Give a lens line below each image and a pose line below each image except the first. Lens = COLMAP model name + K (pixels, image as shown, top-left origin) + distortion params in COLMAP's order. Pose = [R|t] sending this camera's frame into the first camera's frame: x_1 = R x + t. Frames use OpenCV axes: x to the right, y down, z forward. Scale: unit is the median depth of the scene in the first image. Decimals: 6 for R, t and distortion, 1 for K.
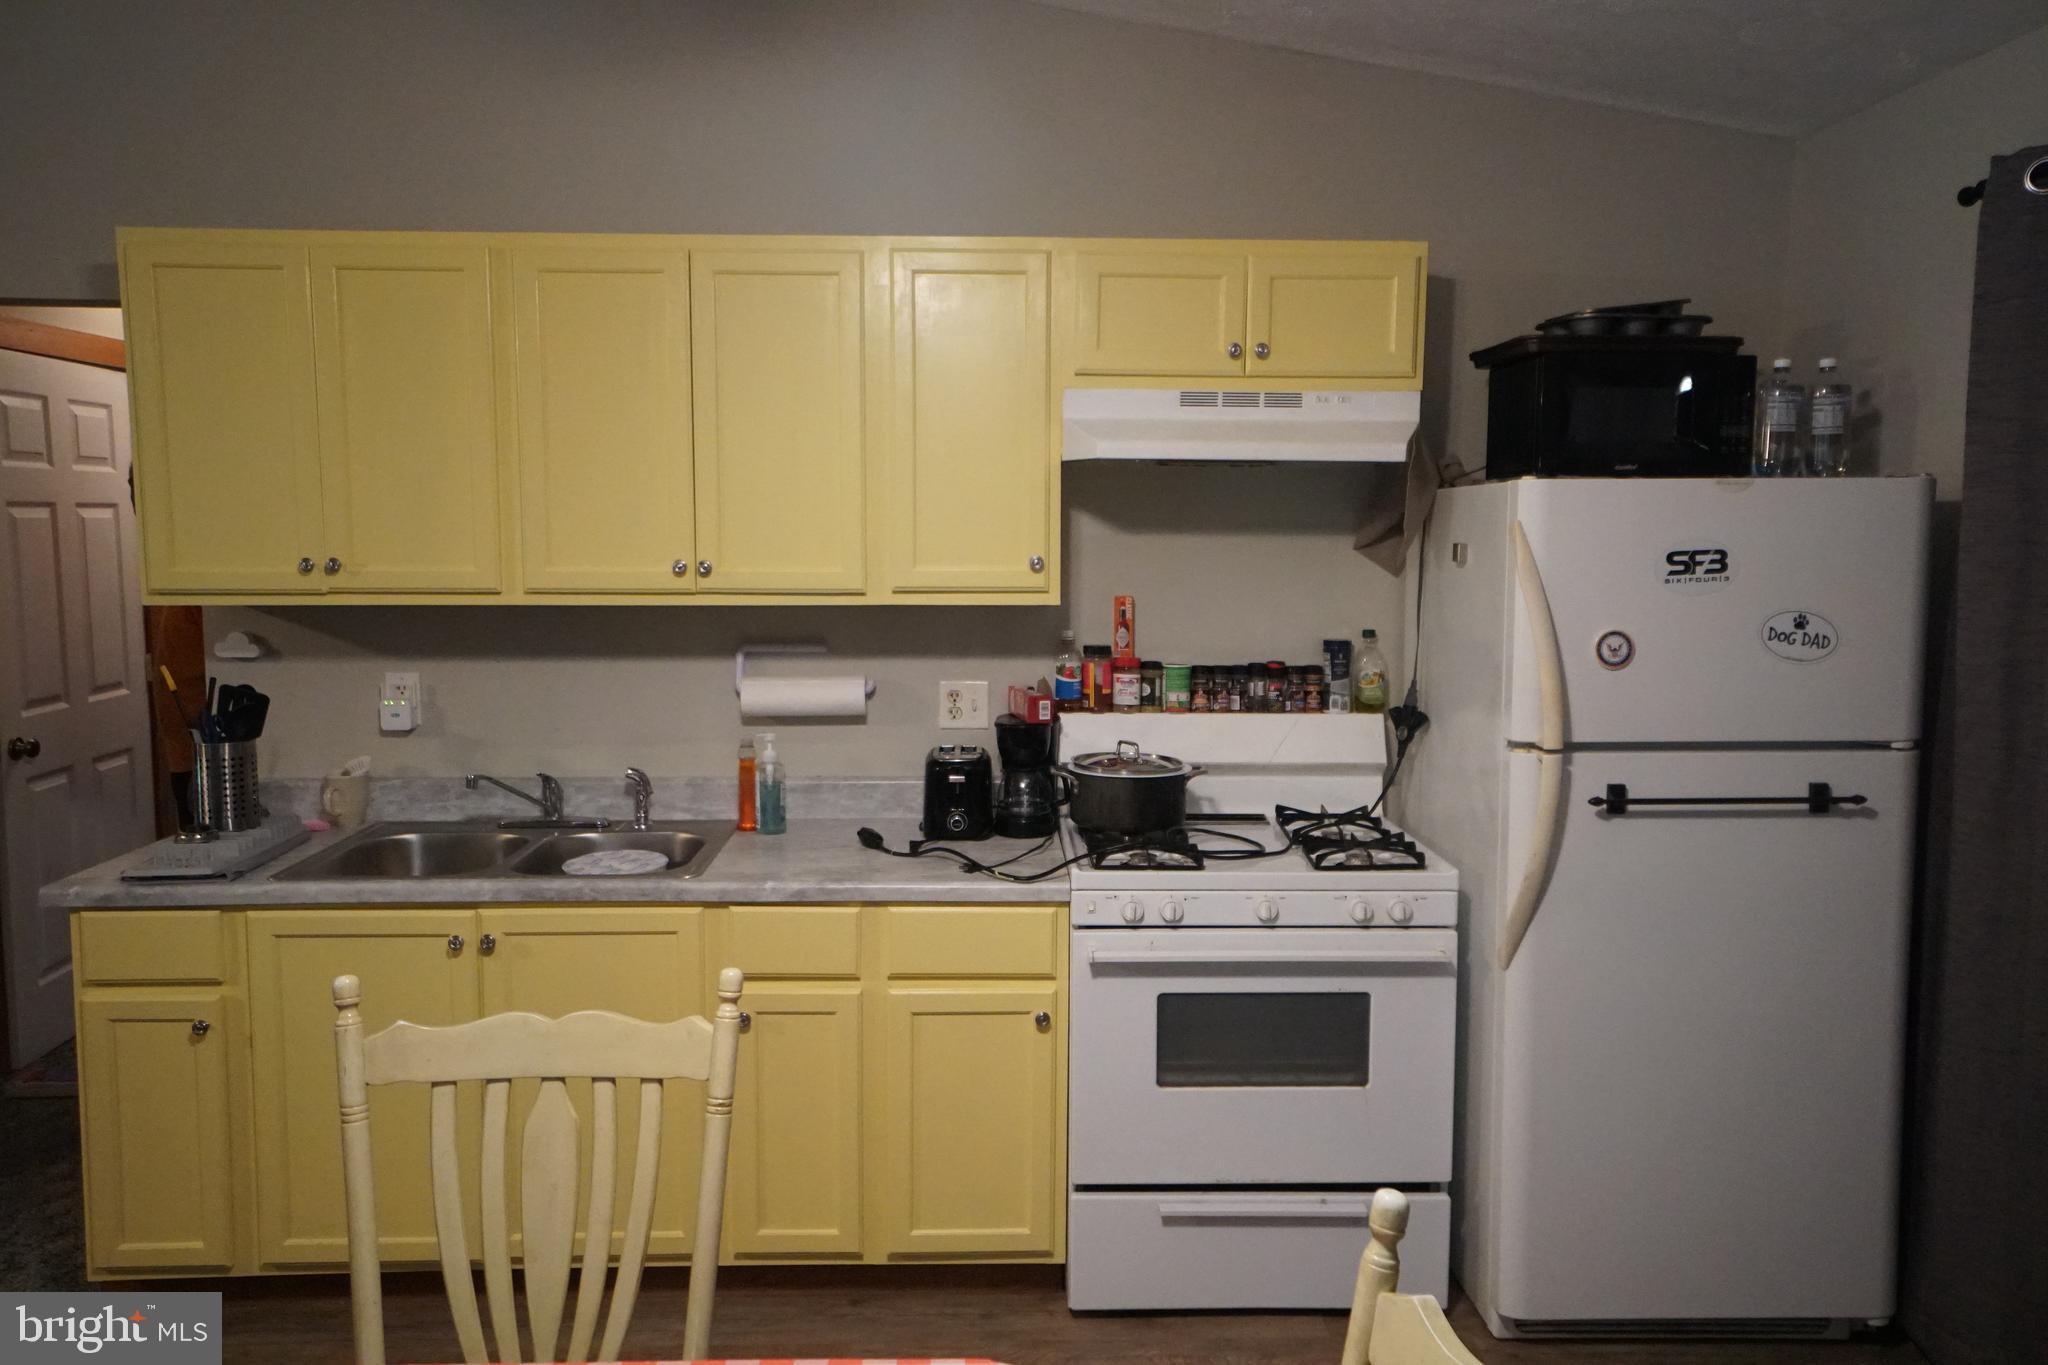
lens RADIAL K [[1470.7, 0, 1022.0], [0, 1470.7, 675.9], [0, 0, 1]] dist [0.018300, 0.019986]
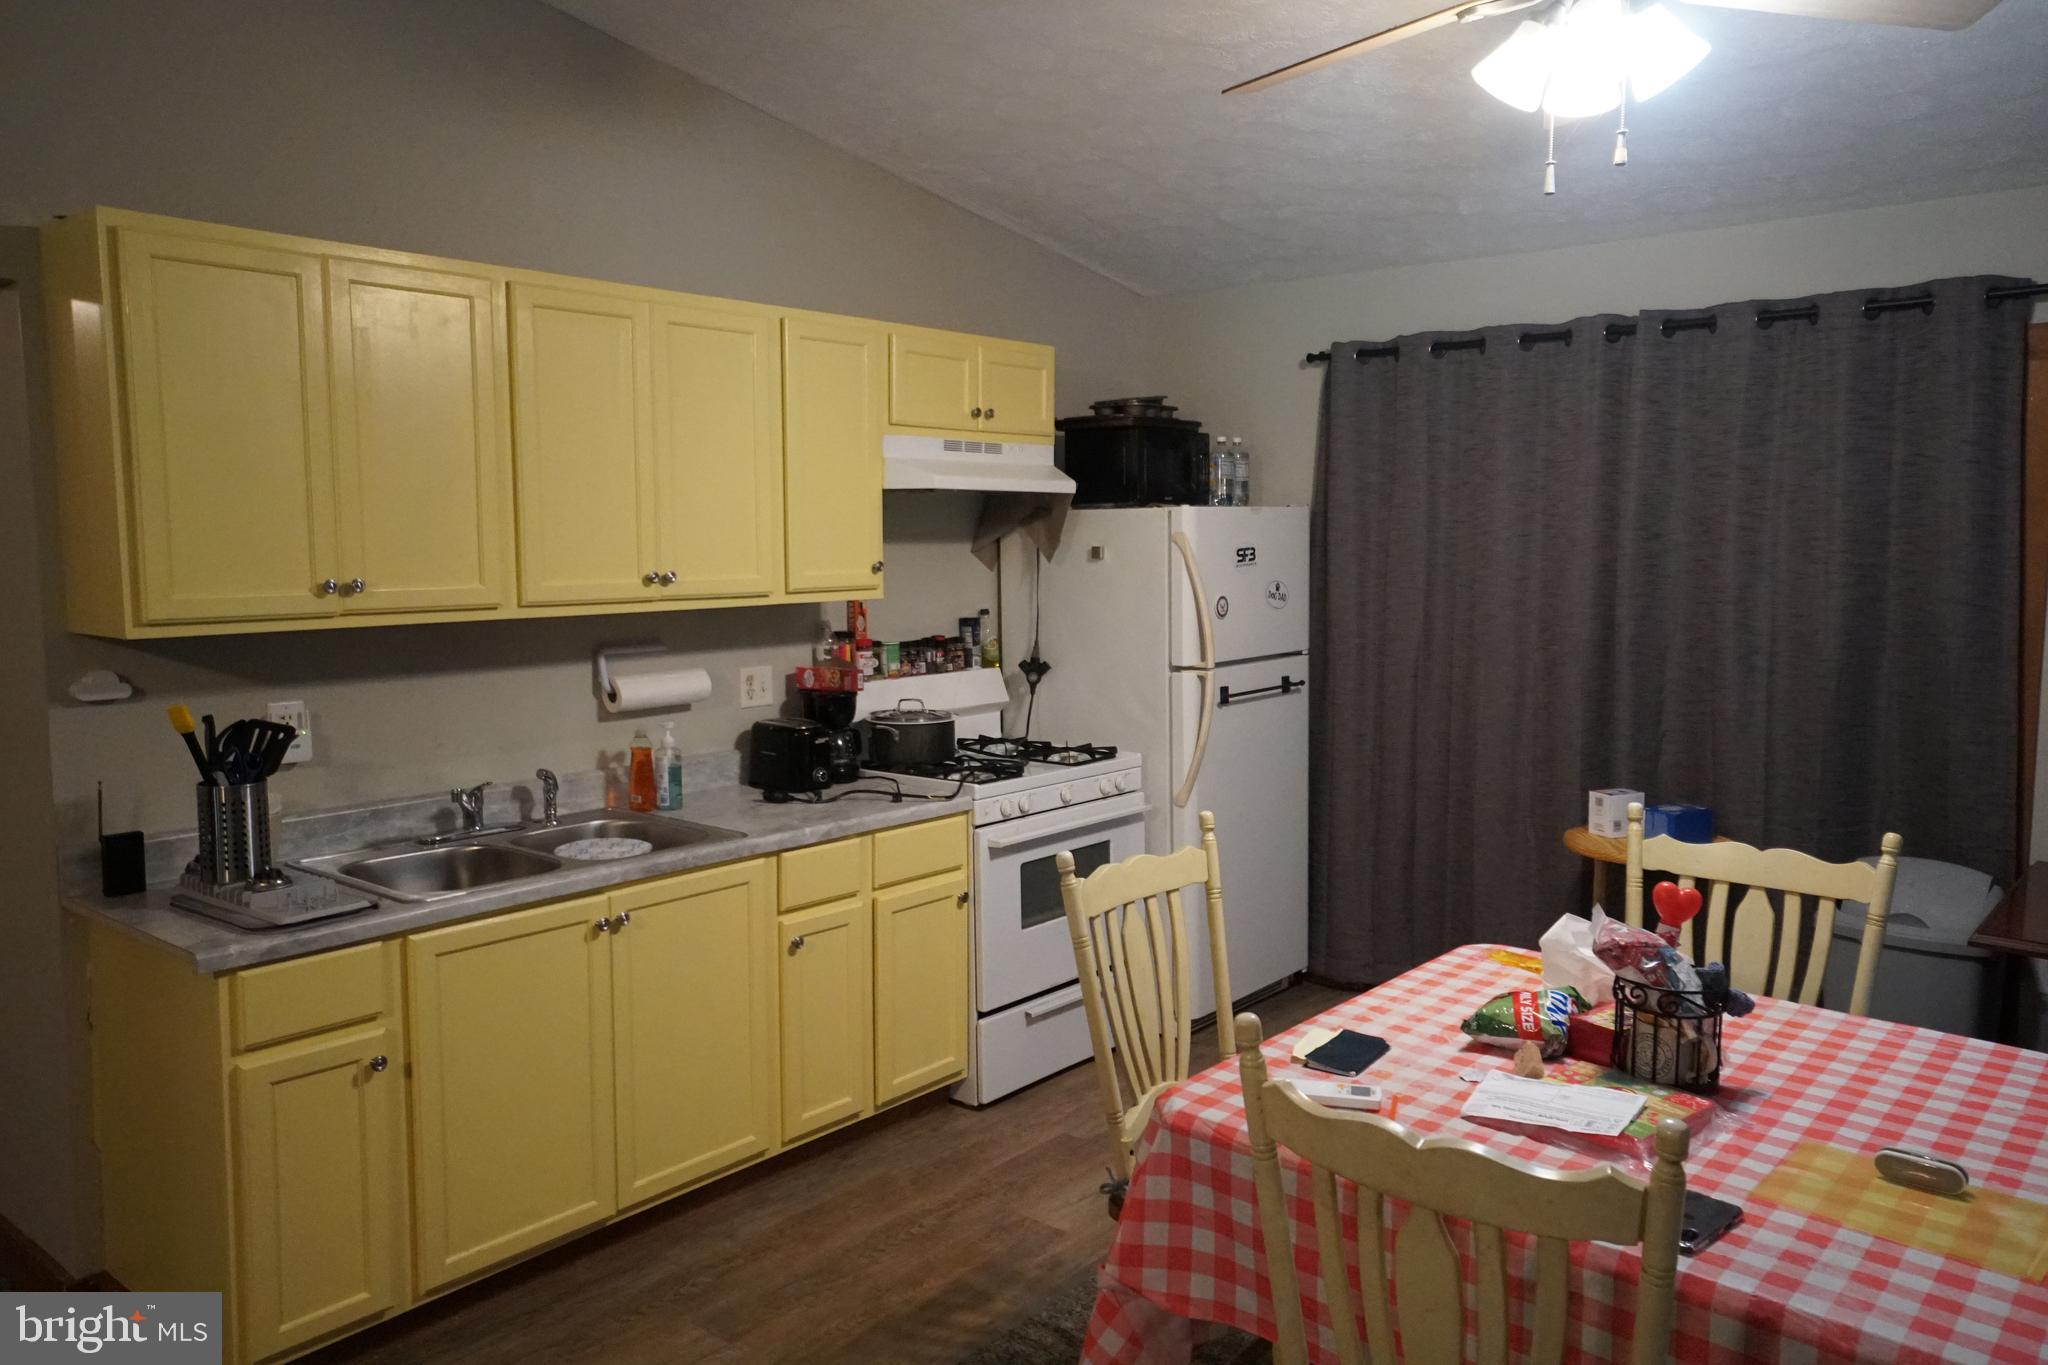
lens RADIAL K [[1470.7, 0, 1031.8], [0, 1470.7, 679.3], [0, 0, 1]] dist [0.018300, 0.019986]
pose [[0.669212, -0.081757, 0.738561, -0.875452], [0.084156, 0.995873, 0.033988, -0.009482], [-0.738291, 0.039409, 0.673330, 0.020182]]
